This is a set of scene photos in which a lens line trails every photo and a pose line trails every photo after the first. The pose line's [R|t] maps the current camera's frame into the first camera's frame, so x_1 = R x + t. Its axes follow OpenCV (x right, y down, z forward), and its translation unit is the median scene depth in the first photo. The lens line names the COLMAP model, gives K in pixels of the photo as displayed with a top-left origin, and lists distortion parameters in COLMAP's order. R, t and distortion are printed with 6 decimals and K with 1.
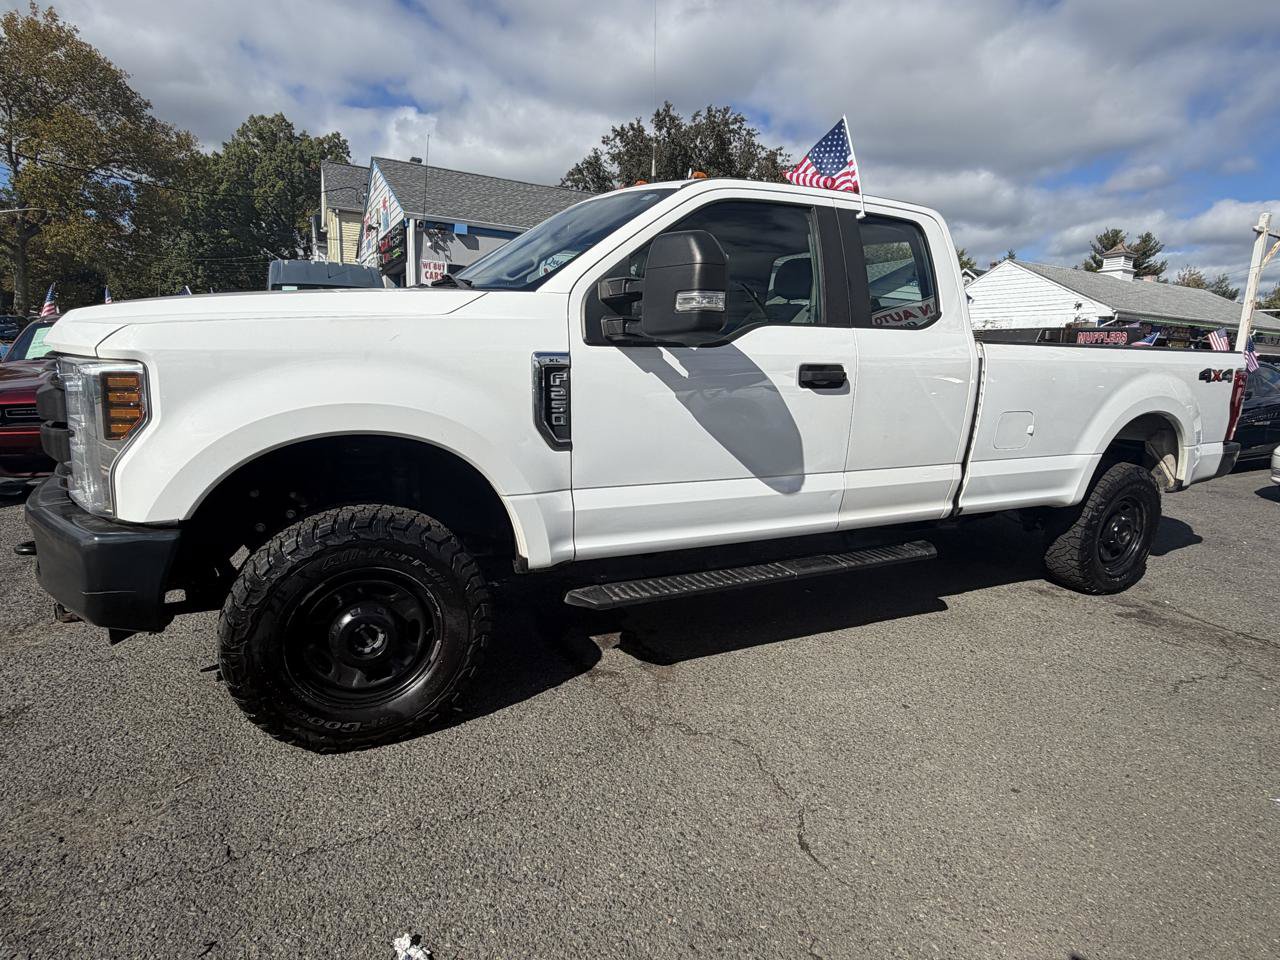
lens RADIAL K [[668.5, 0, 643.1], [0, 668.5, 474.7], [0, 0, 1]] dist [-0.000238, 0.000480]
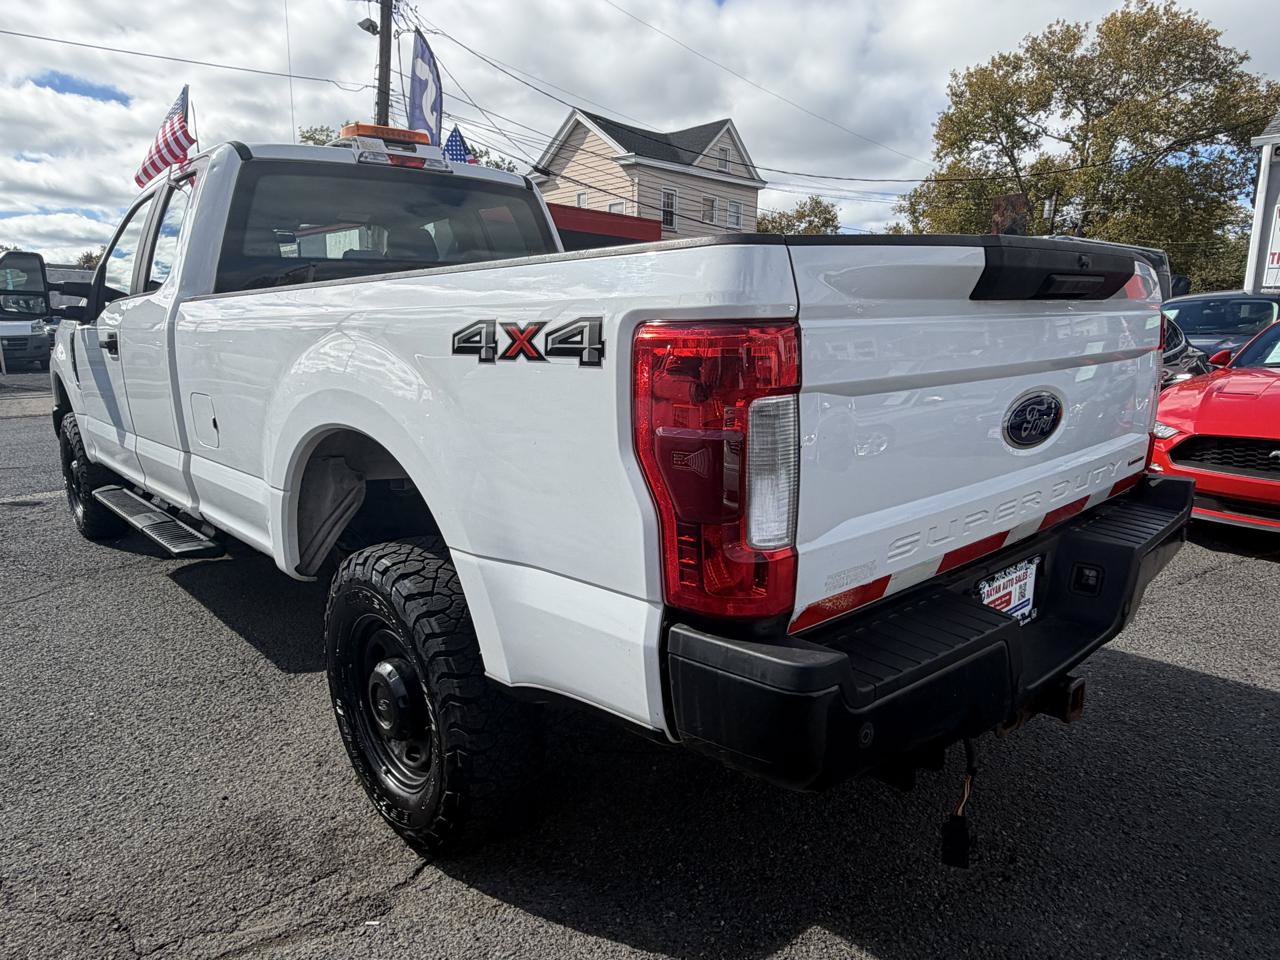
lens RADIAL K [[807.3, 0, 640.0], [0, 807.3, 480.0], [0, 0, 1]] dist [-0.003436, 0.003776]
pose [[0.298490, 0.140175, -0.944063, 1.775015], [-0.167146, 0.981546, 0.092893, -0.191036], [0.939663, 0.130069, 0.316411, 1.385937]]
